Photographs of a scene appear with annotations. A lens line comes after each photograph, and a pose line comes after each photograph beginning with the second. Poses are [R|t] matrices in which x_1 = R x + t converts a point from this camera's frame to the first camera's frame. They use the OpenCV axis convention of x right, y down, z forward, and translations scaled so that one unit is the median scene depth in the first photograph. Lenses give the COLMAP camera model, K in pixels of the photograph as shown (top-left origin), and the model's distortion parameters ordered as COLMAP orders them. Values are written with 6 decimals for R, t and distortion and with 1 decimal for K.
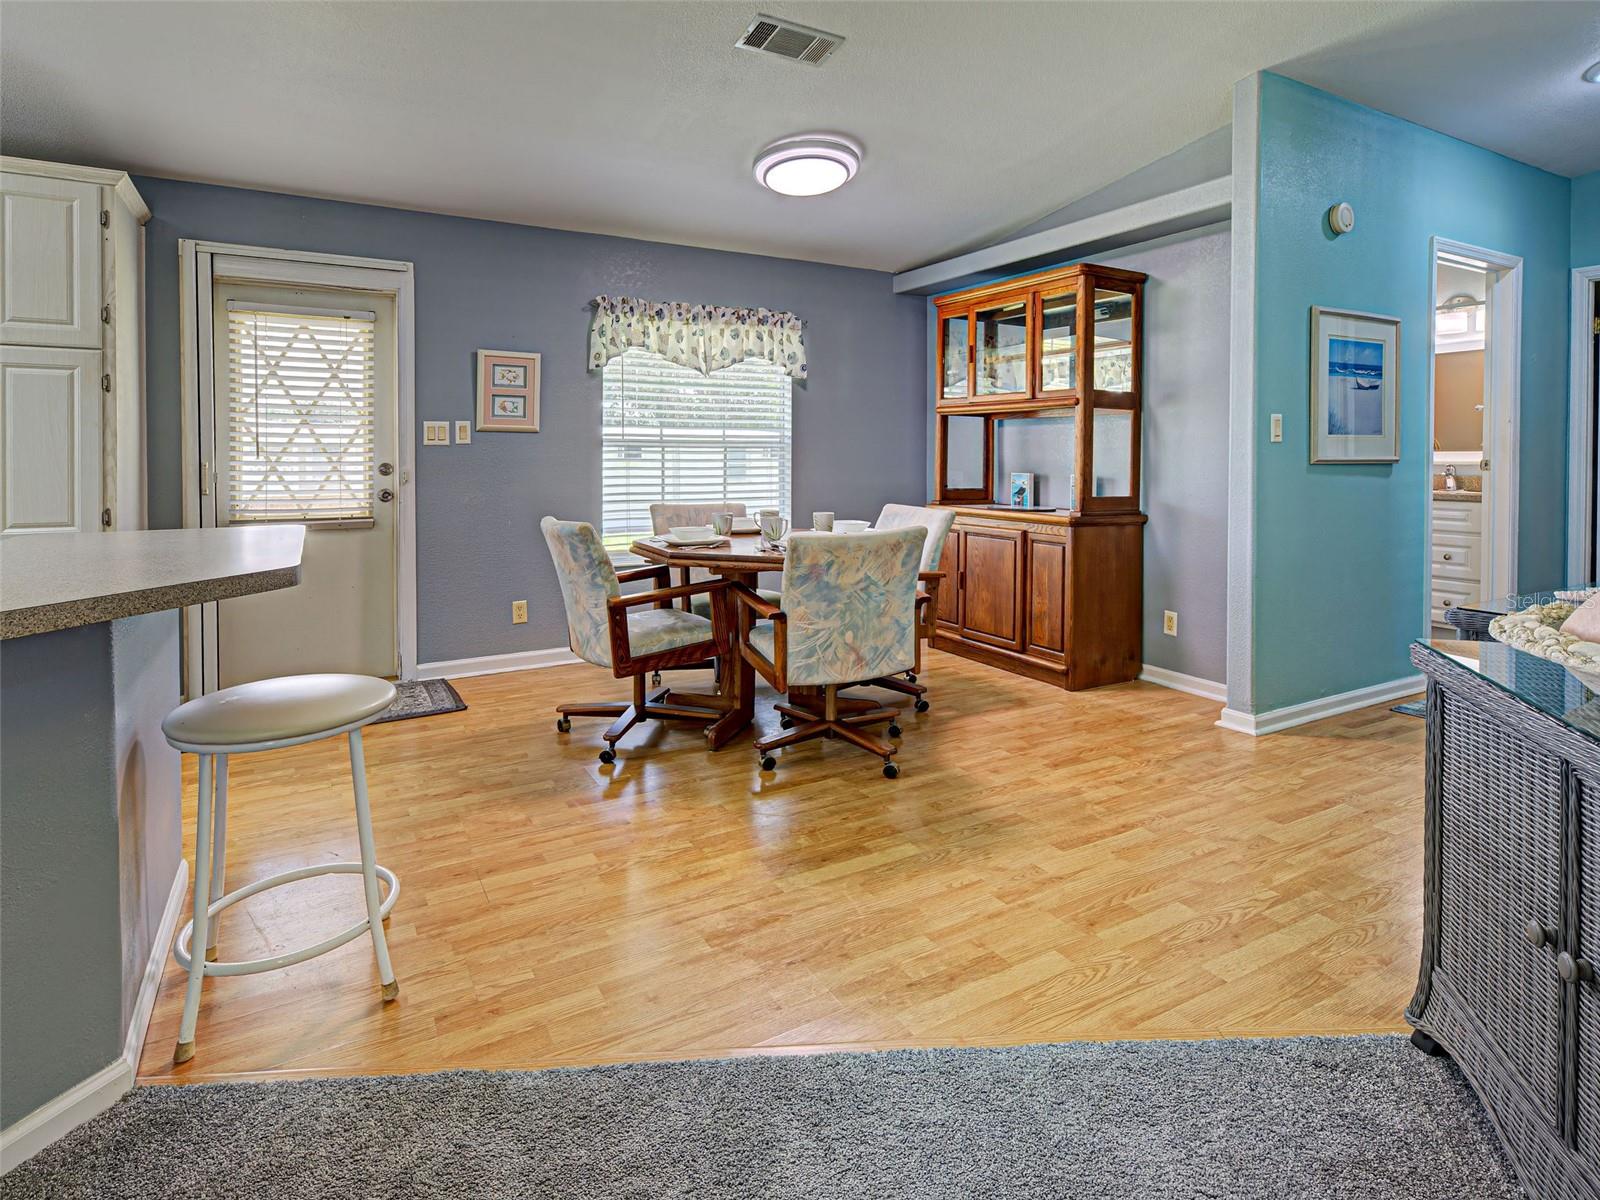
lens RADIAL K [[868.9, 0, 807.3], [0, 868.9, 467.7], [0, 0, 1]] dist [0.001917, 0.001638]
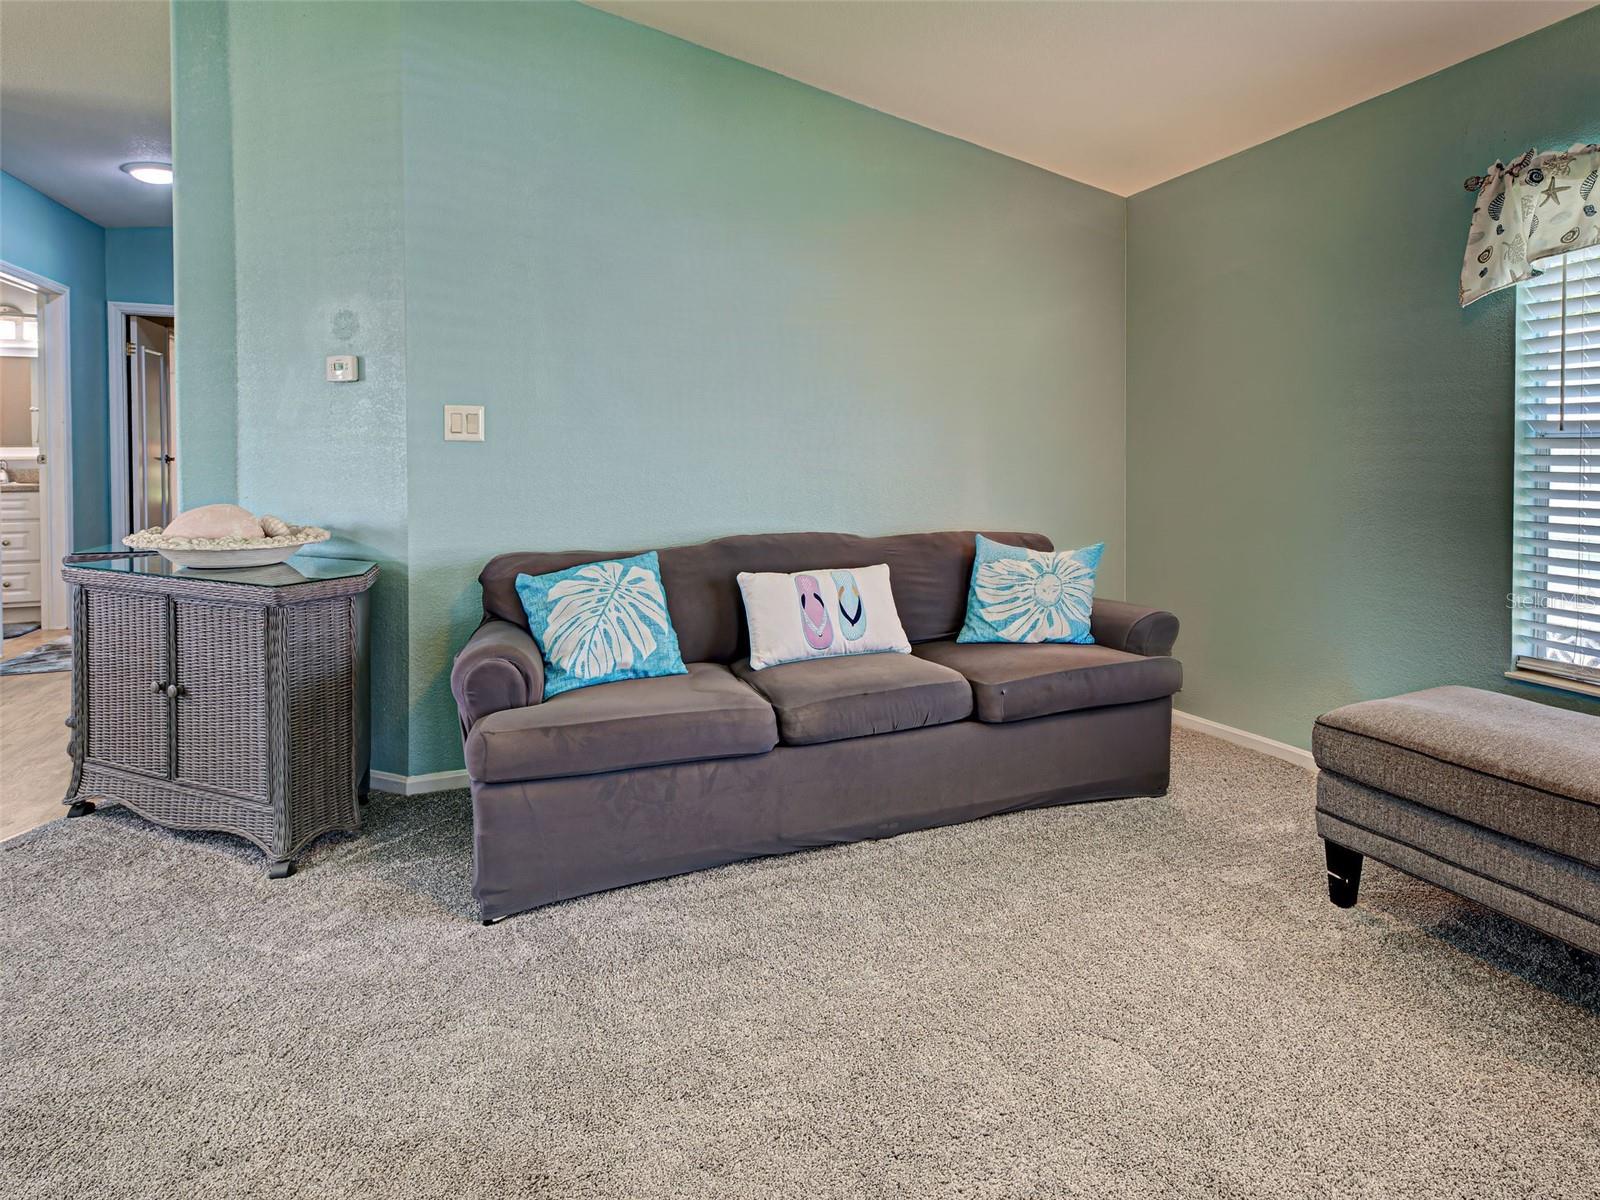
lens RADIAL K [[859.8, 0, 856.0], [0, 859.8, 475.4], [0, 0, 1]] dist [0.015093, -0.000770]
pose [[0.121794, -0.024992, 0.992241, -0.268184], [0.013242, 0.999635, 0.023553, 0.005810], [-0.992467, 0.010270, 0.122080, -0.242822]]
